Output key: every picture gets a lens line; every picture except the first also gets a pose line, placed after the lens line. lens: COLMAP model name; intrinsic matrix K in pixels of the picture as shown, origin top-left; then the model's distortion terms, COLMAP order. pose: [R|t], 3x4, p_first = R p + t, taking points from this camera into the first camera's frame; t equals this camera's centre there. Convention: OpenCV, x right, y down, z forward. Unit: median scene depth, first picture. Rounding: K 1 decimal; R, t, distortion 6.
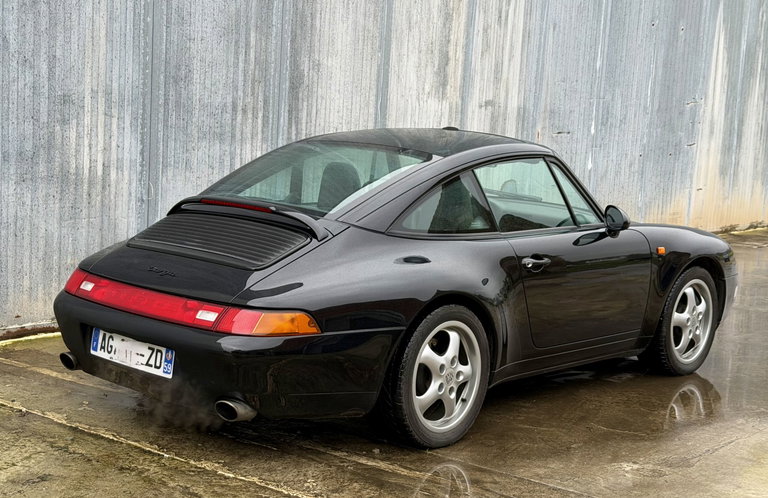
lens RADIAL K [[1226.6, 0, 377.0], [0, 1226.6, 247.2], [0, 0, 1]] dist [0.135652, 0.000000]
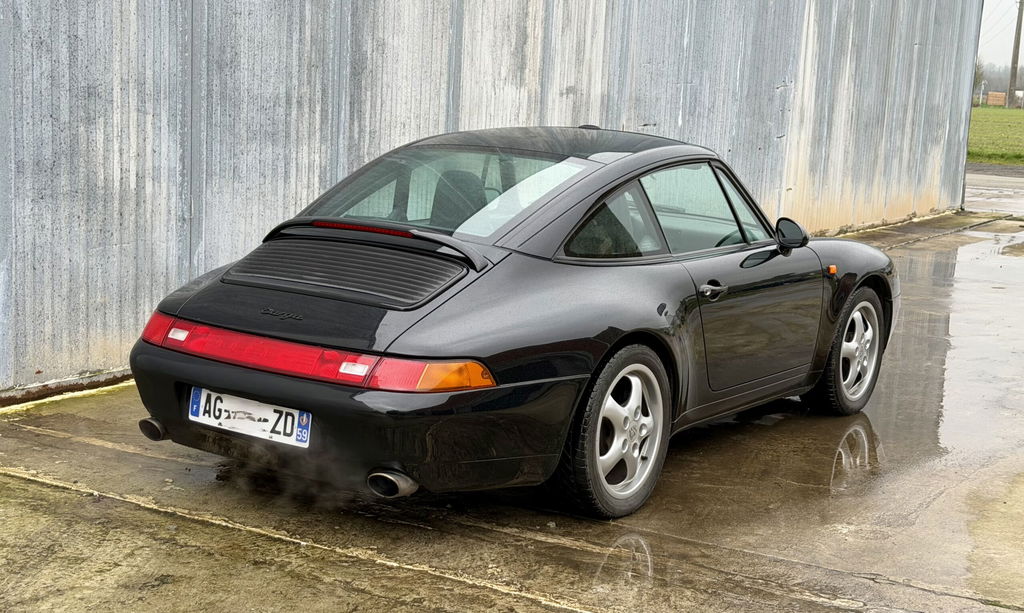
lens RADIAL K [[1495.7, 0, 521.6], [0, 1495.7, 311.9], [0, 0, 1]] dist [0.139917, 0.000000]
pose [[0.988528, -0.027270, 0.148557, -0.130158], [0.021552, 0.998969, 0.039968, -0.013598], [-0.149493, -0.036307, 0.988096, 0.012778]]
